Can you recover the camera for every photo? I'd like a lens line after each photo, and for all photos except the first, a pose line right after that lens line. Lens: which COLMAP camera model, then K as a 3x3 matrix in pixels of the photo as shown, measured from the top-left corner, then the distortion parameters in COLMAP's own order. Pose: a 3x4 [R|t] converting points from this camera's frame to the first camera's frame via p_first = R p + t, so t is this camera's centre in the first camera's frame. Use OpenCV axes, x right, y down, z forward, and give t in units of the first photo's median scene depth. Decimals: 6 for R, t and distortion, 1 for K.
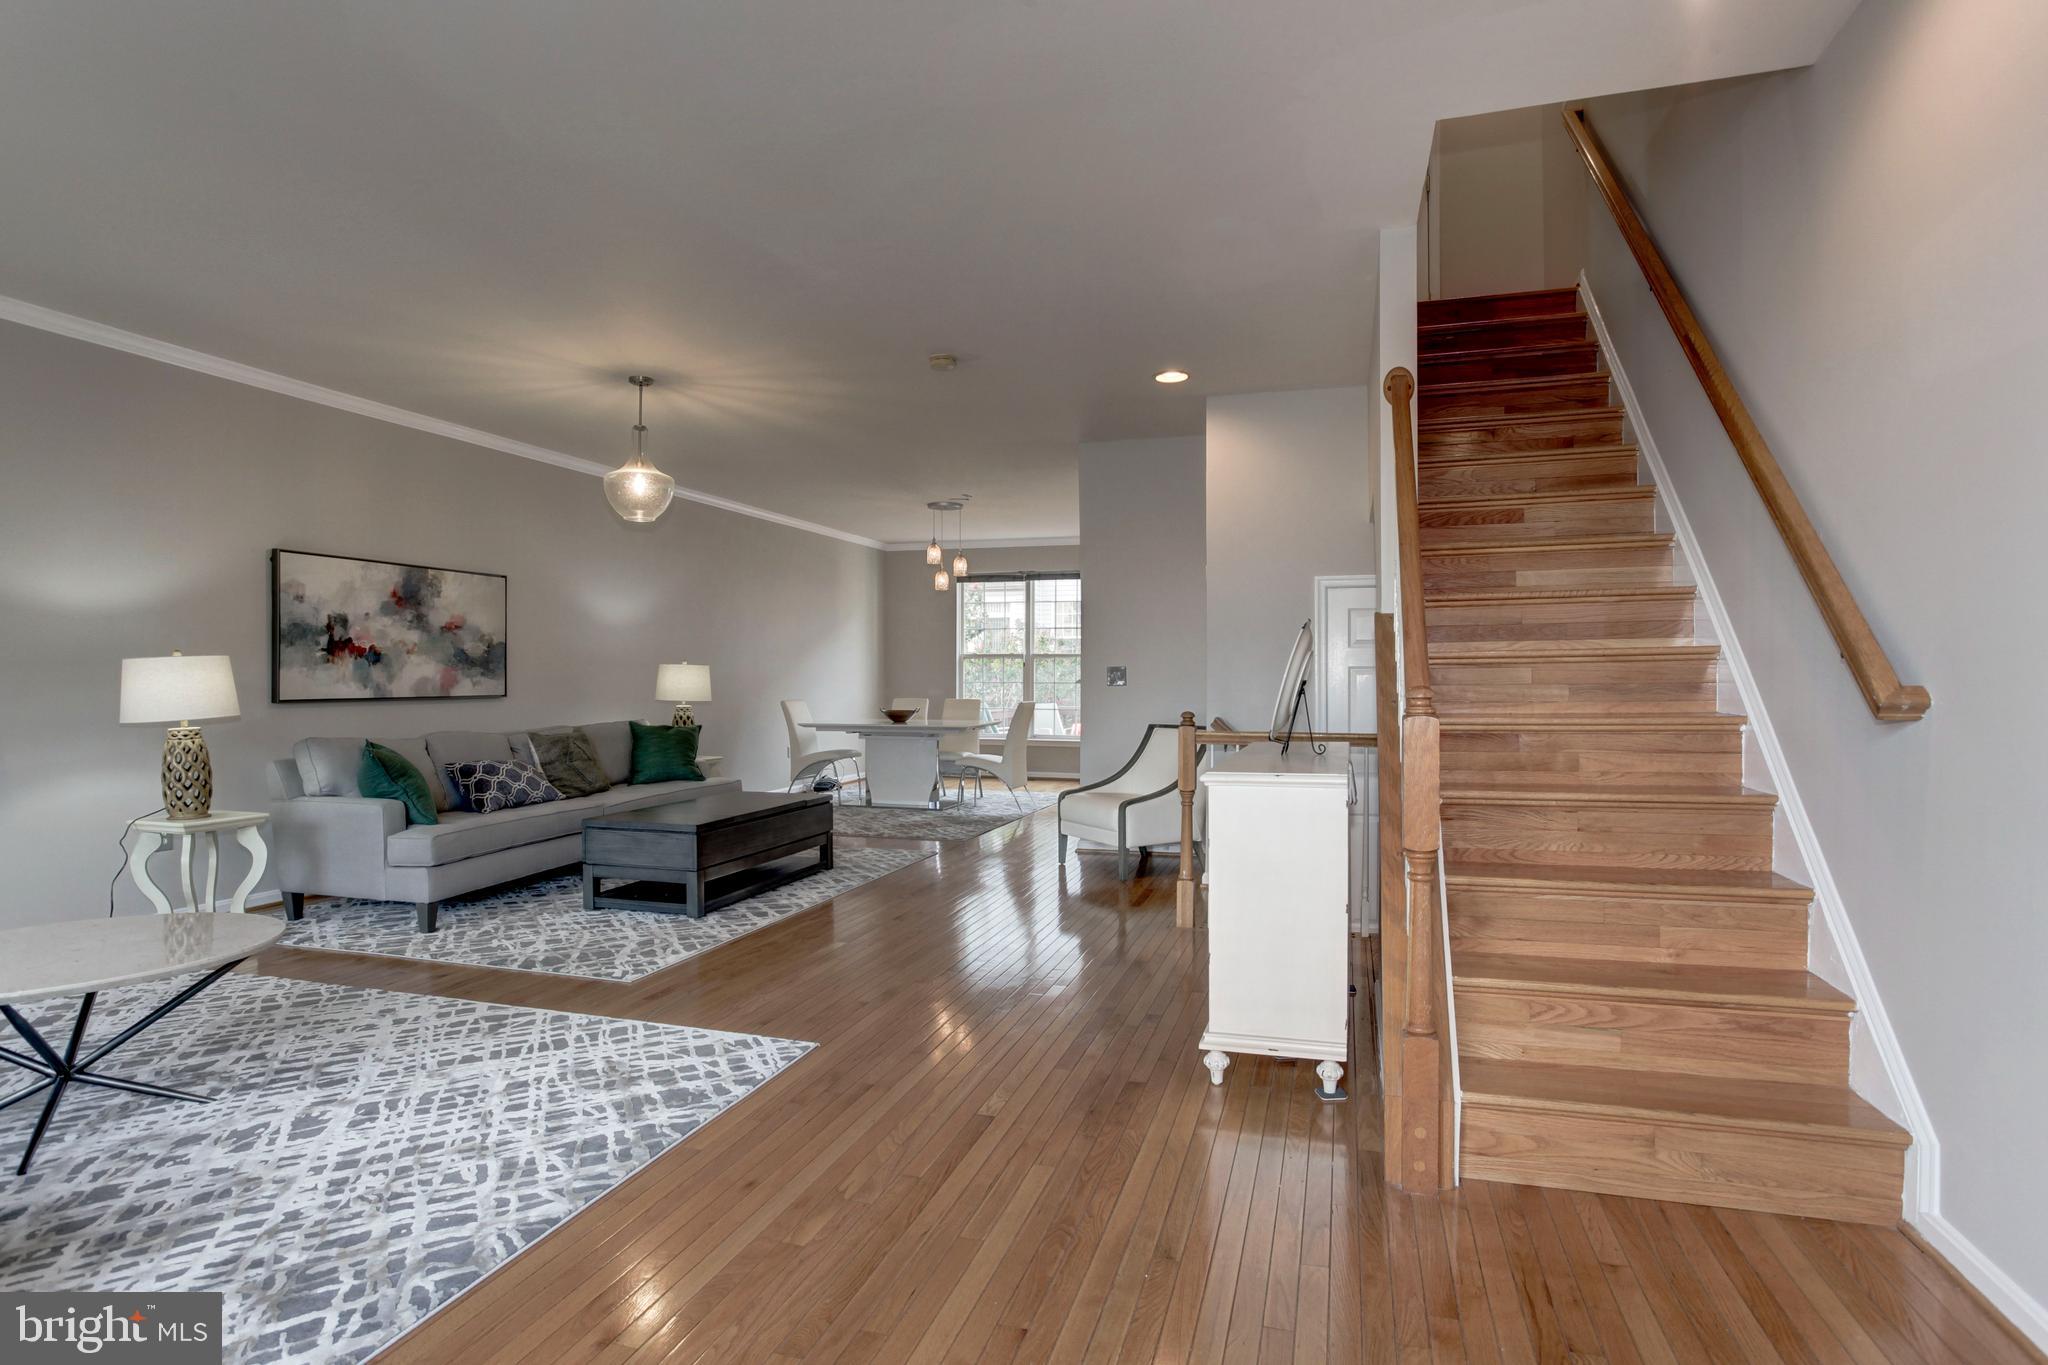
lens RADIAL K [[1037.9, 0, 1045.2], [0, 1037.9, 684.4], [0, 0, 1]] dist [-0.054165, 0.028120]
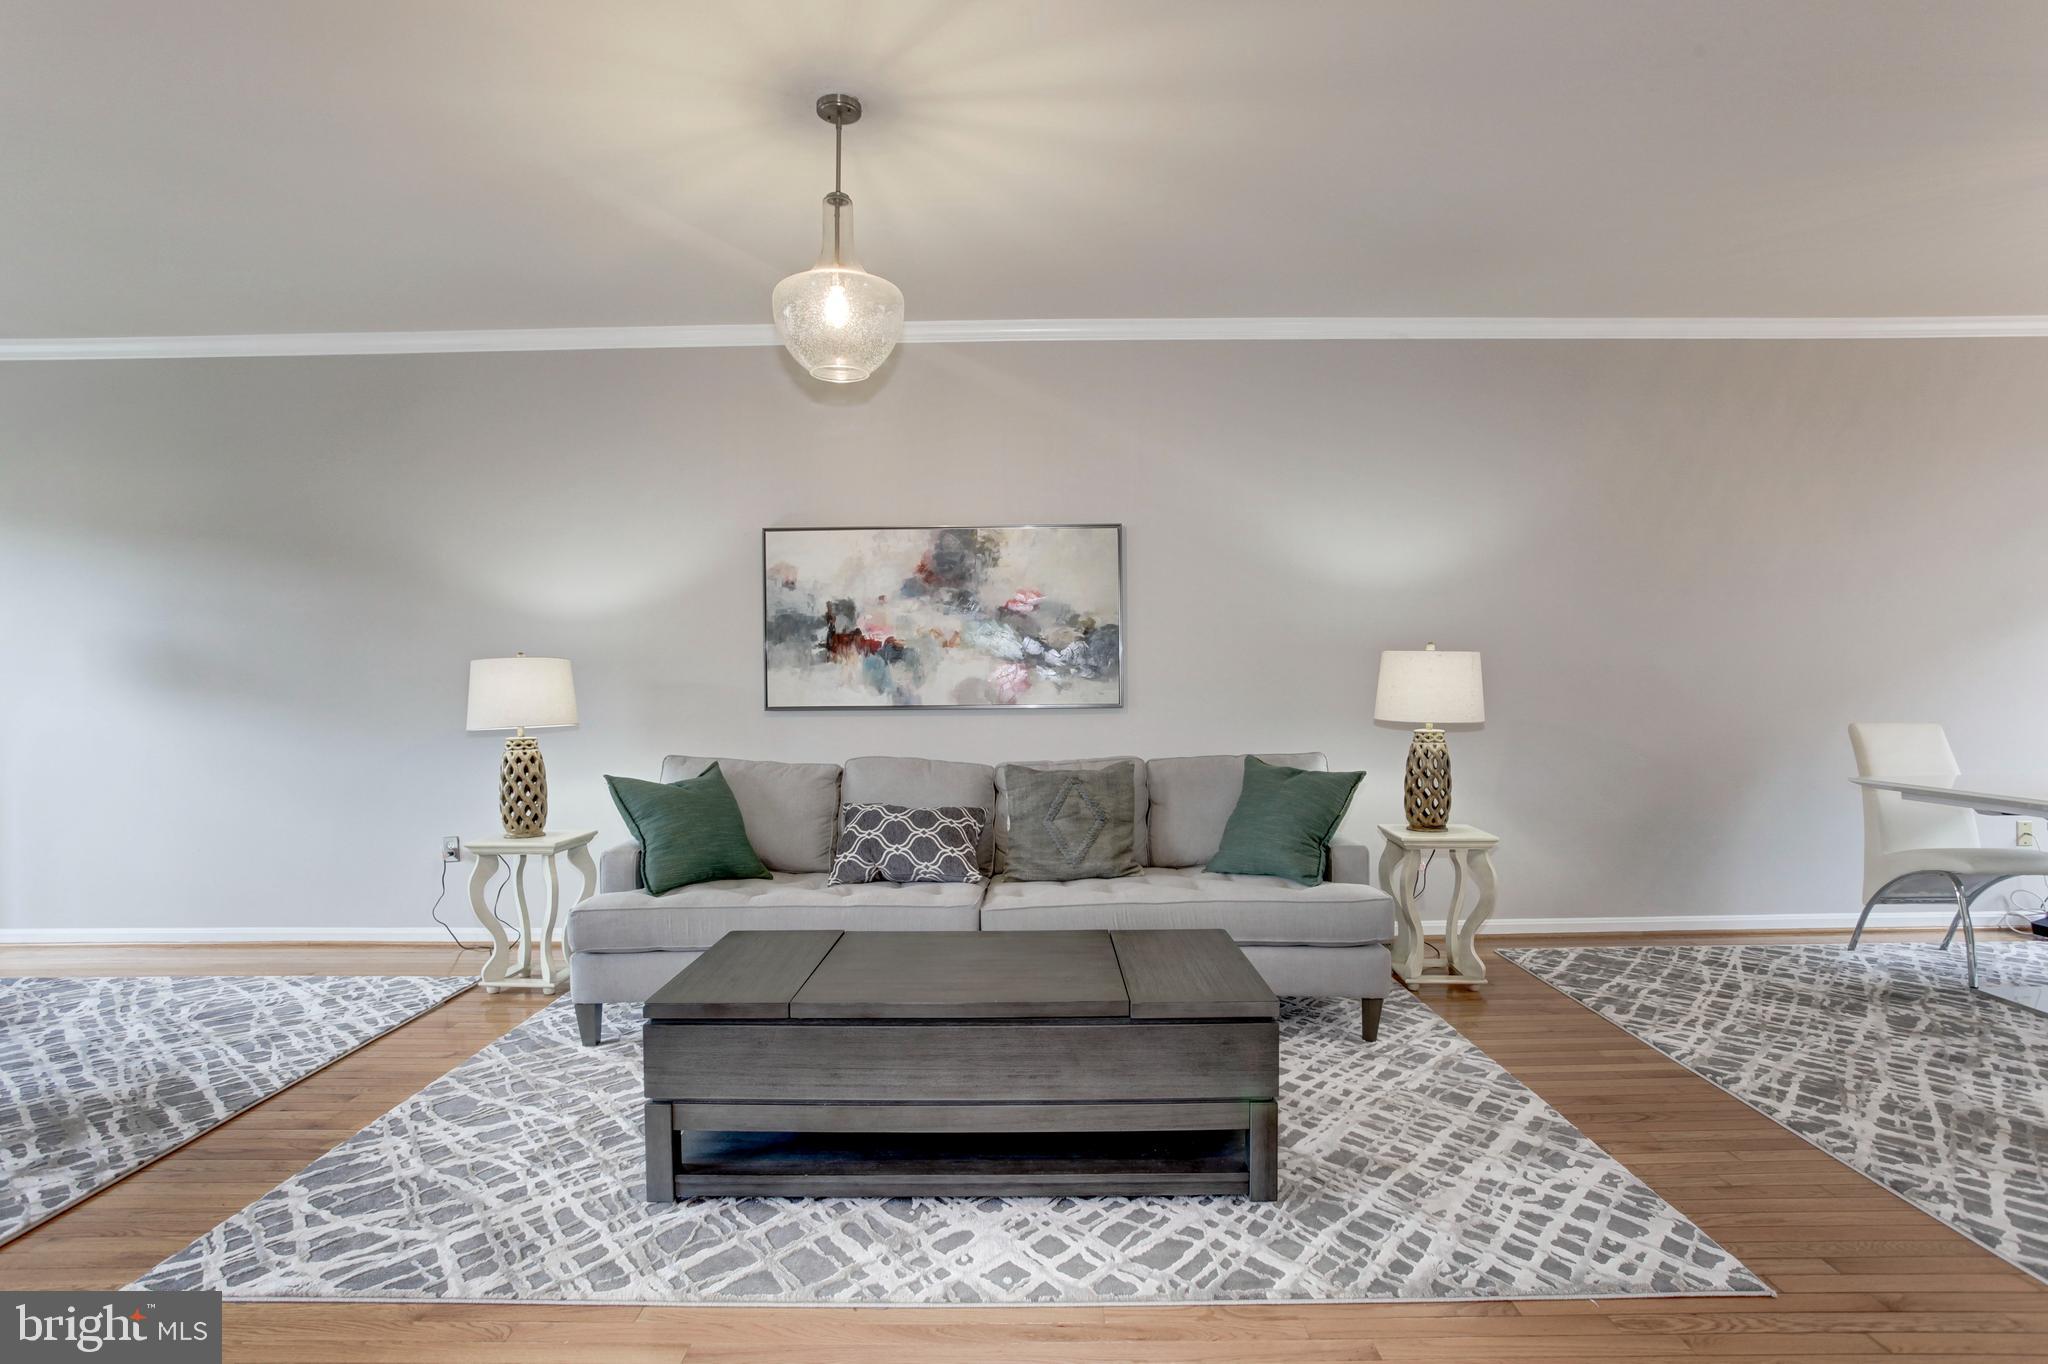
lens RADIAL K [[1037.9, 0, 1025.3], [0, 1037.9, 691.9], [0, 0, 1]] dist [-0.054165, 0.028120]
pose [[0.269105, 0.012329, -0.963032, 0.127945], [0.001109, 0.999913, 0.013111, -0.007558], [0.963110, -0.004596, 0.269068, 0.912869]]
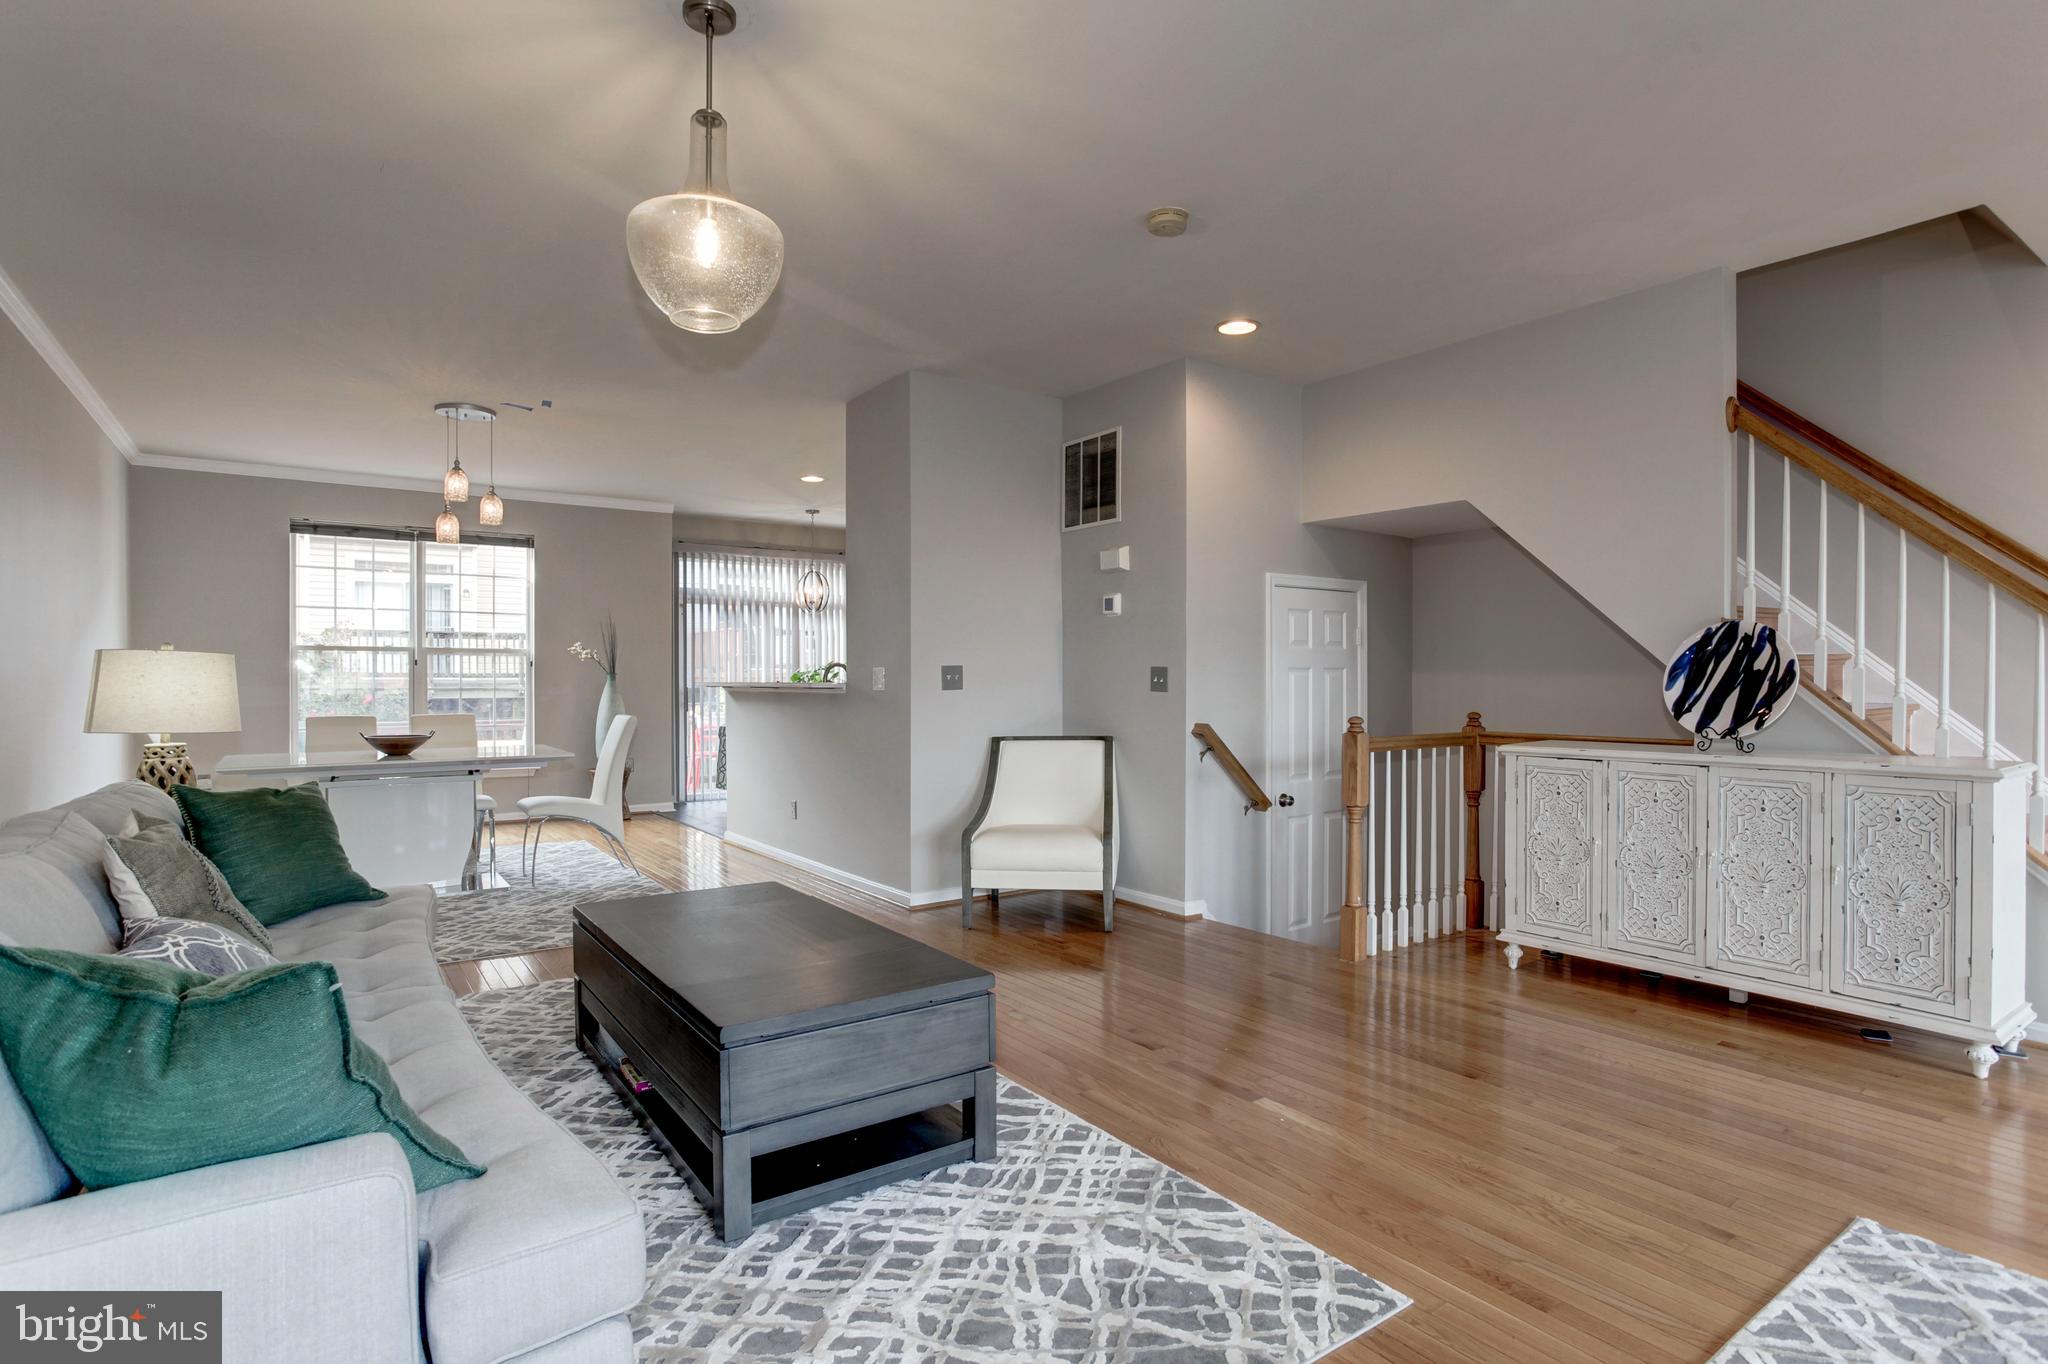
lens RADIAL K [[1037.9, 0, 1034.4], [0, 1037.9, 669.2], [0, 0, 1]] dist [-0.054165, 0.028120]
pose [[0.621056, 0.005129, 0.783749, -0.630457], [0.009075, 0.999865, -0.013734, -0.003870], [-0.783713, 0.015642, 0.620926, 0.588999]]
